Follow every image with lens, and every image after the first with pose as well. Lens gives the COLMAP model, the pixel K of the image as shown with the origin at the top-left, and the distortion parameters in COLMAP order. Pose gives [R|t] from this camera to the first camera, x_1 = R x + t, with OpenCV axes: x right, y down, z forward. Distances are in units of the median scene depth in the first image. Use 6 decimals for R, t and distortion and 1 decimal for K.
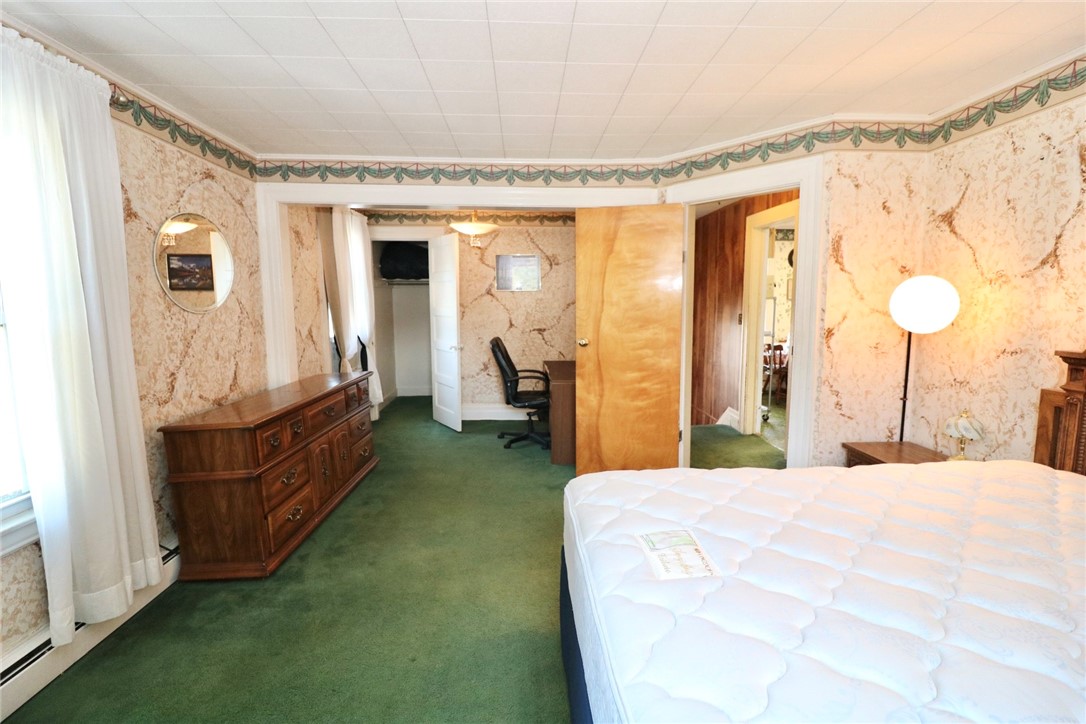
lens RADIAL K [[503.4, 0, 543.4], [0, 503.4, 358.9], [0, 0, 1]] dist [-0.012989, -0.007145]
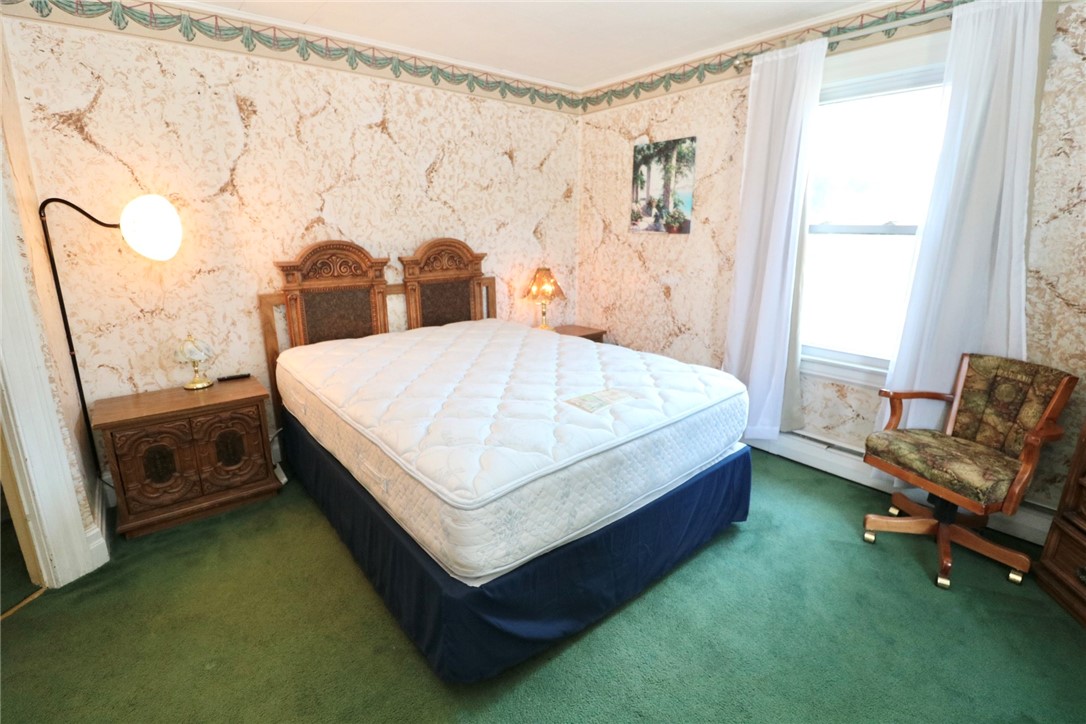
lens RADIAL K [[503.4, 0, 537.9], [0, 503.4, 365.3], [0, 0, 1]] dist [-0.012989, -0.007145]
pose [[-0.599437, -0.197010, 0.775798, -0.426634], [0.096139, 0.944498, 0.314135, -0.097610], [-0.794628, 0.262888, -0.547226, 1.112160]]
